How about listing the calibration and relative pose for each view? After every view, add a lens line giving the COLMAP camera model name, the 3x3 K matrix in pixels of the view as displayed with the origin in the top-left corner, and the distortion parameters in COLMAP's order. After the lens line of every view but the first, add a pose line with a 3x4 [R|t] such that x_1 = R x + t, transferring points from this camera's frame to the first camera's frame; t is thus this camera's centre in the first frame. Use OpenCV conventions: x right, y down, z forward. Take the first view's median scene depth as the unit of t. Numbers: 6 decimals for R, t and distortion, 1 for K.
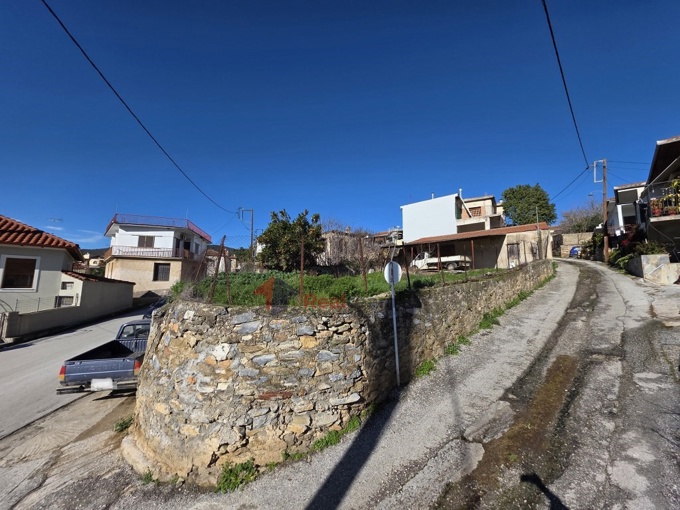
lens RADIAL K [[271.0, 0, 341.4], [0, 271.0, 251.3], [0, 0, 1]] dist [0.005403, -0.000987]
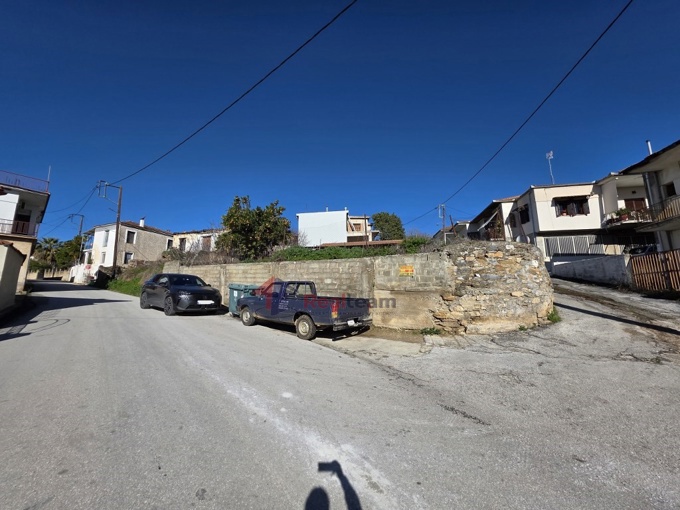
lens RADIAL K [[271.0, 0, 341.0], [0, 271.0, 253.9], [0, 0, 1]] dist [0.005403, -0.000987]
pose [[0.808214, 0.073726, 0.584256, -0.375553], [-0.051059, 0.997169, -0.055199, 0.065094], [-0.586671, 0.014781, 0.809690, 0.029338]]
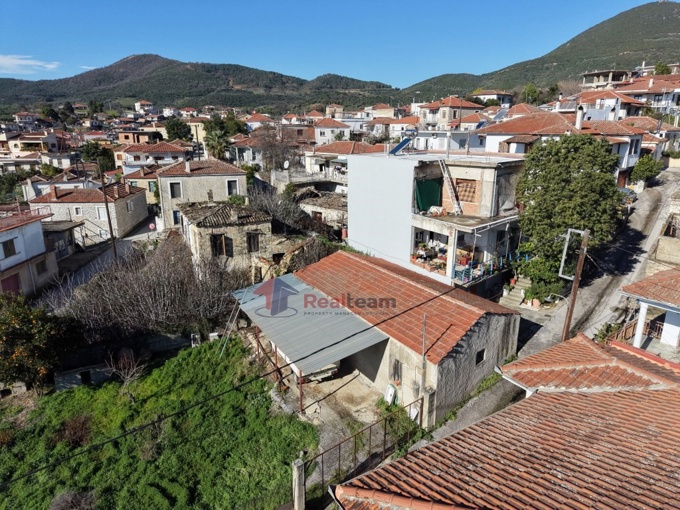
lens RADIAL K [[455.8, 0, 338.8], [0, 455.8, 250.7], [0, 0, 1]] dist [0.026973, -0.028446]
pose [[0.974668, 0.044411, -0.219205, 0.585159], [0.041369, 0.927380, 0.371827, -0.459847], [0.219799, -0.371476, 0.902050, 0.209773]]
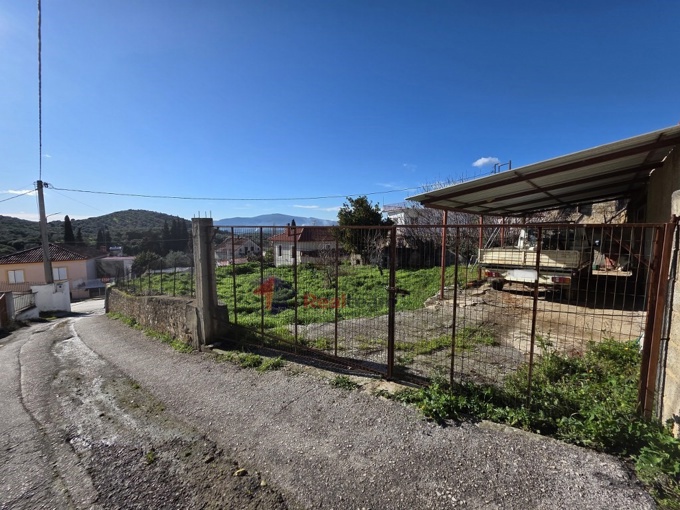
lens RADIAL K [[271.0, 0, 340.0], [0, 271.0, 250.9], [0, 0, 1]] dist [0.005403, -0.000987]
pose [[0.042444, 0.064812, -0.996994, 0.634401], [0.127166, 0.989427, 0.069733, -0.023767], [0.990973, -0.129744, 0.033753, 0.665650]]
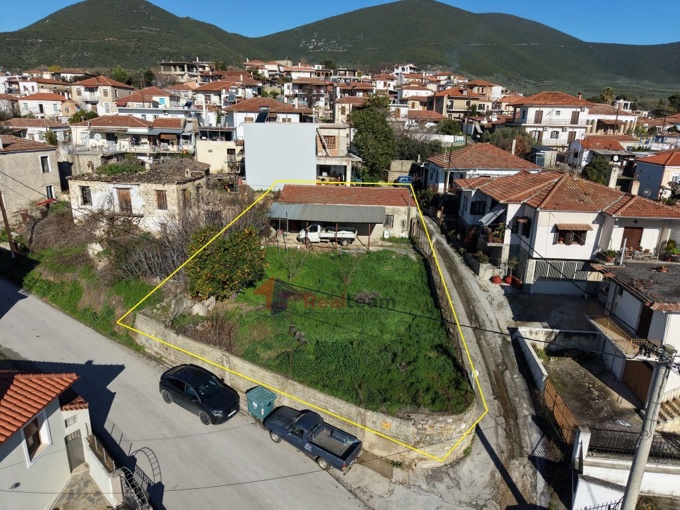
lens RADIAL K [[455.8, 0, 339.1], [0, 455.8, 255.2], [0, 0, 1]] dist [0.026973, -0.028446]
pose [[0.731802, -0.199205, 0.651754, -0.645448], [-0.092701, 0.918344, 0.384773, -0.480732], [-0.675183, -0.341996, 0.653580, -0.123518]]
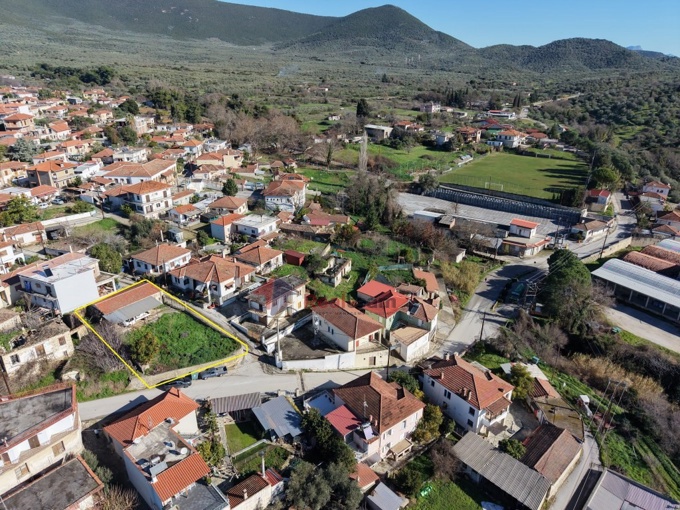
lens RADIAL K [[455.8, 0, 341.5], [0, 455.8, 253.8], [0, 0, 1]] dist [0.026973, -0.028446]
pose [[-0.187182, -0.400098, 0.897154, -2.838165], [-0.133061, 0.915205, 0.380386, -1.906602], [-0.973272, -0.048175, -0.224547, 0.212947]]
